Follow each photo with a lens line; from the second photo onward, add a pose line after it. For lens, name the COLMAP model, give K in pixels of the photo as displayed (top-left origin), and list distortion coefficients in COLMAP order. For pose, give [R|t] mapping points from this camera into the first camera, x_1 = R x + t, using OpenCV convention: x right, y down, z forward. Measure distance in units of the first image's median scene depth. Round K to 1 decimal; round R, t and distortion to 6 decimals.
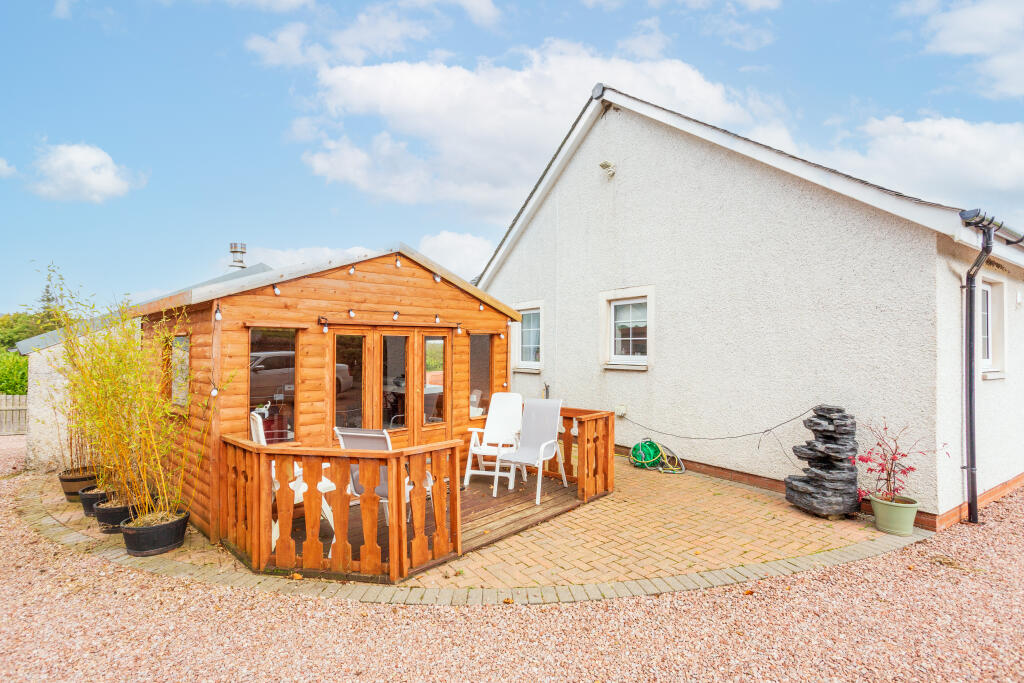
lens RADIAL K [[501.6, 0, 512.8], [0, 501.6, 348.7], [0, 0, 1]] dist [-0.015809, 0.001793]
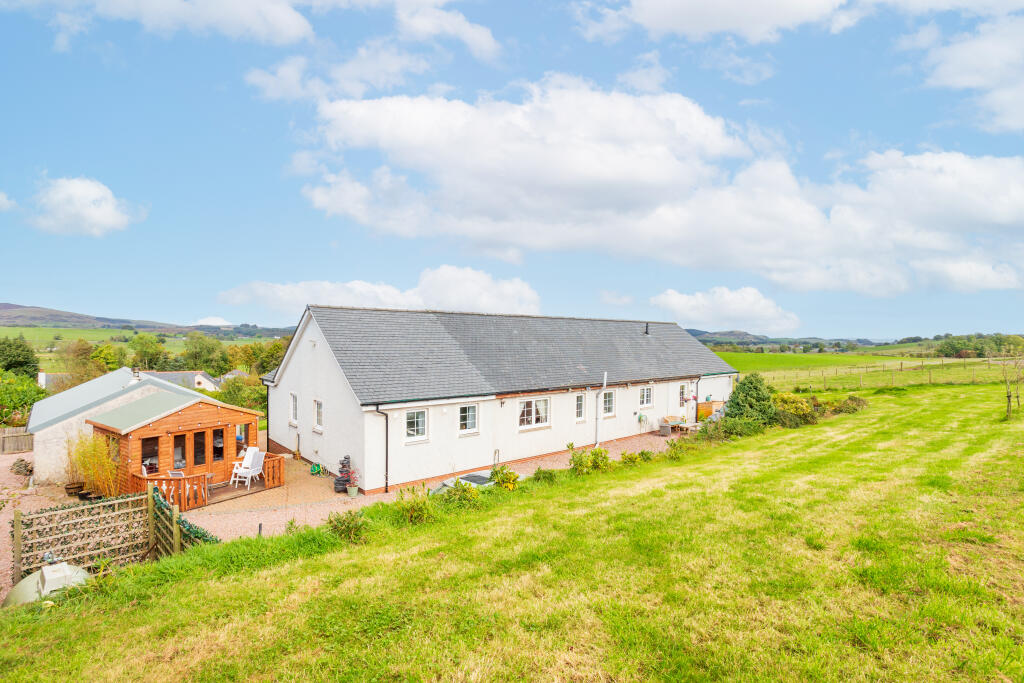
lens RADIAL K [[501.6, 0, 511.4], [0, 501.6, 341.3], [0, 0, 1]] dist [-0.015809, 0.001793]
pose [[0.988615, 0.000639, 0.150468, 1.185124], [-0.002425, 0.999929, 0.011685, -0.629220], [-0.150450, -0.011917, 0.988546, -2.216215]]
